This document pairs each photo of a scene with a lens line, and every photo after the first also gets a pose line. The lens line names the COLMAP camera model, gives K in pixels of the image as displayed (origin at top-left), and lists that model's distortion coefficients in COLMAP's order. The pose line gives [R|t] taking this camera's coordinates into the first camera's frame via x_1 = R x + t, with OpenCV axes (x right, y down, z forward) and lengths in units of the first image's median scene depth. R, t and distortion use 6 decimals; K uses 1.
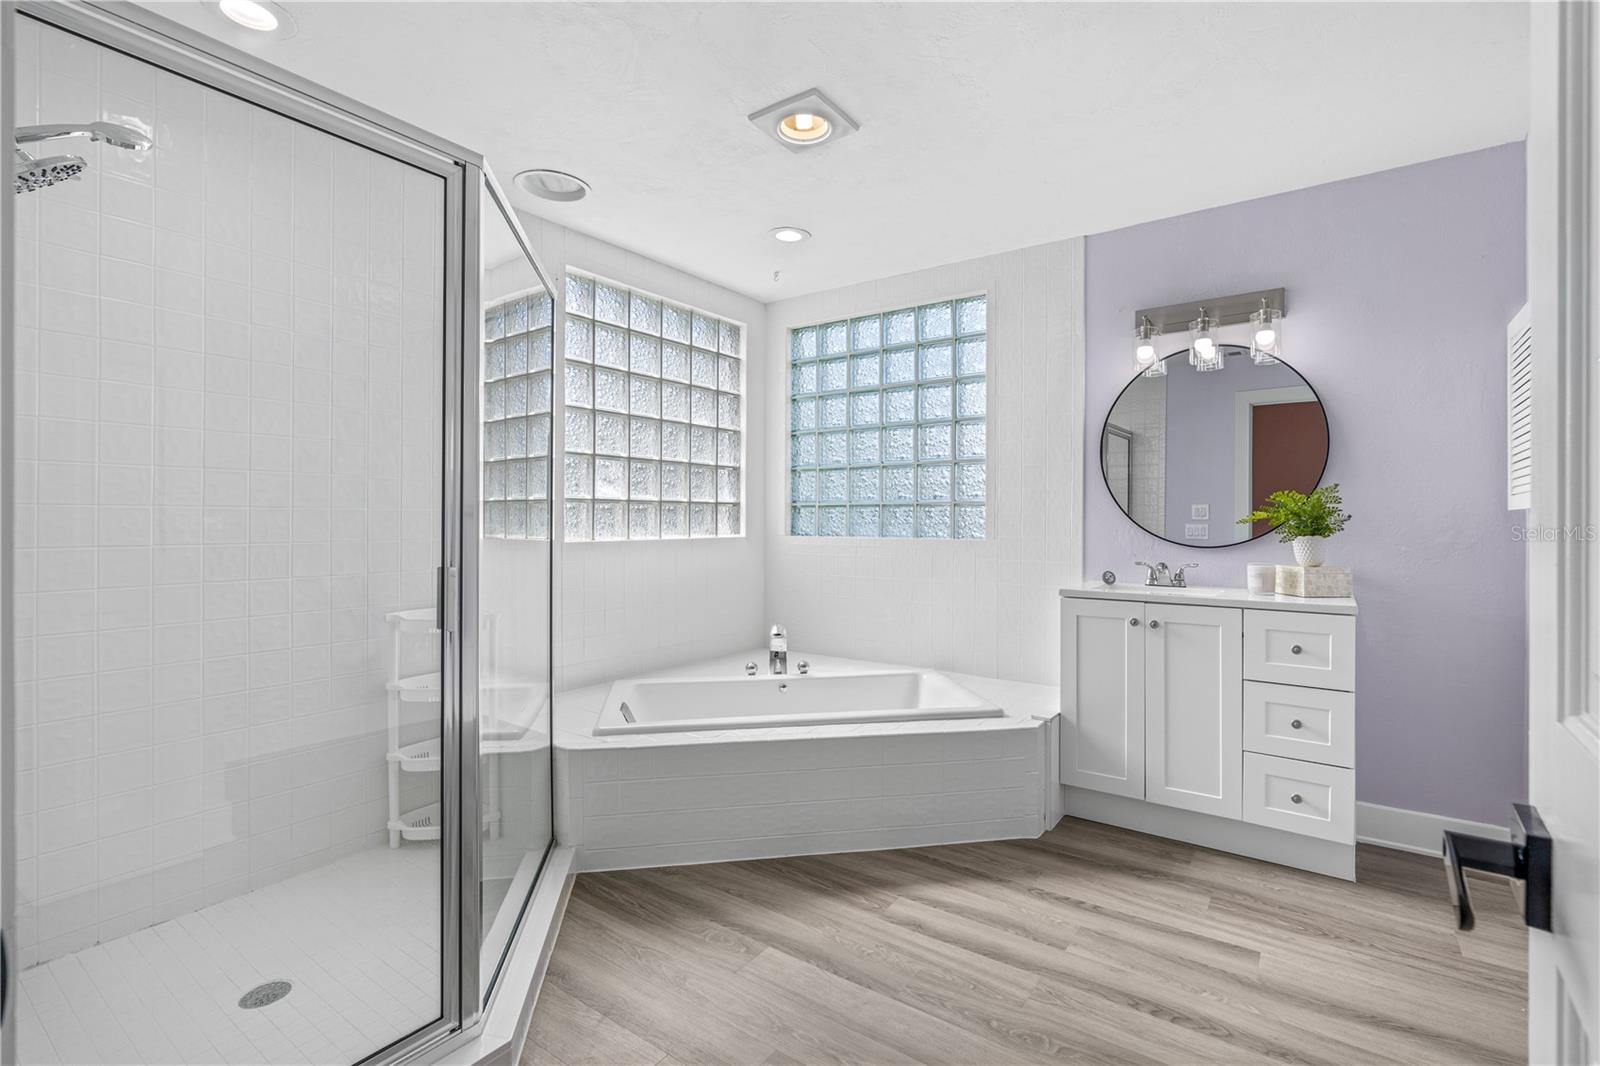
lens RADIAL K [[745.7, 0, 825.7], [0, 745.7, 525.0], [0, 0, 1]] dist [-0.007528, 0.002569]
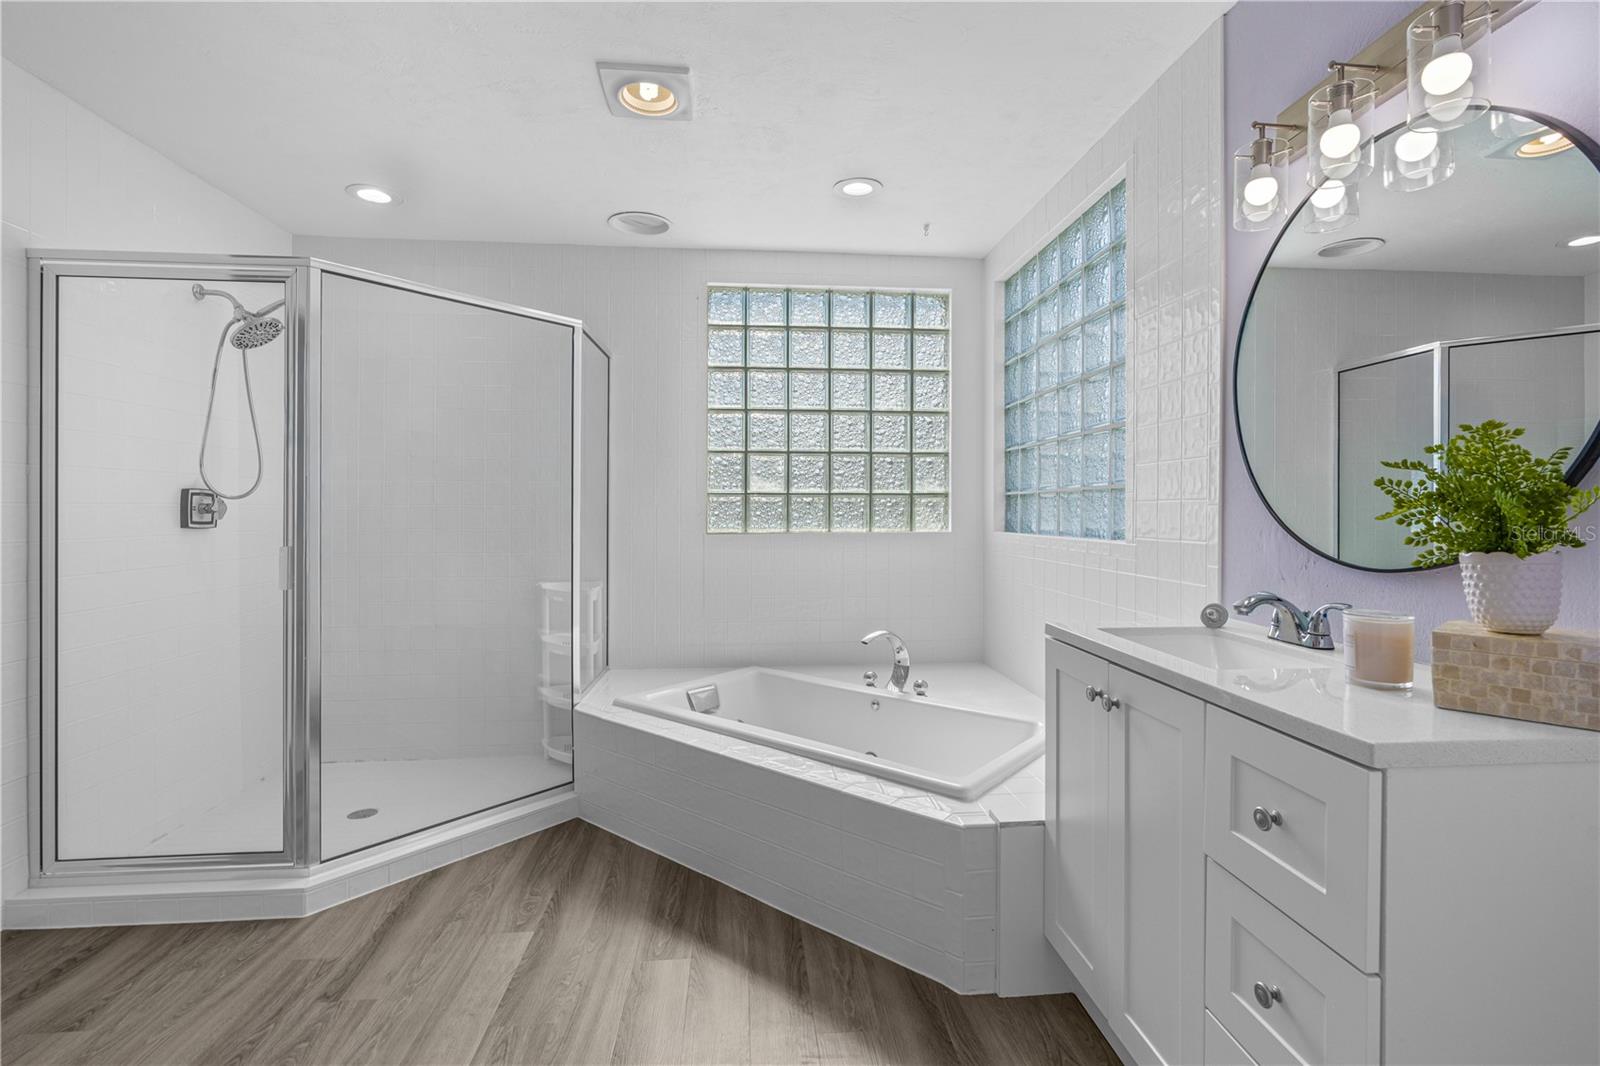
lens RADIAL K [[745.7, 0, 801.1], [0, 745.7, 520.3], [0, 0, 1]] dist [-0.007528, 0.002569]
pose [[0.640638, 0.009714, -0.767781, 0.689439], [-0.004052, 0.999949, 0.009271, -0.008215], [0.767832, -0.002829, 0.640645, 0.459404]]
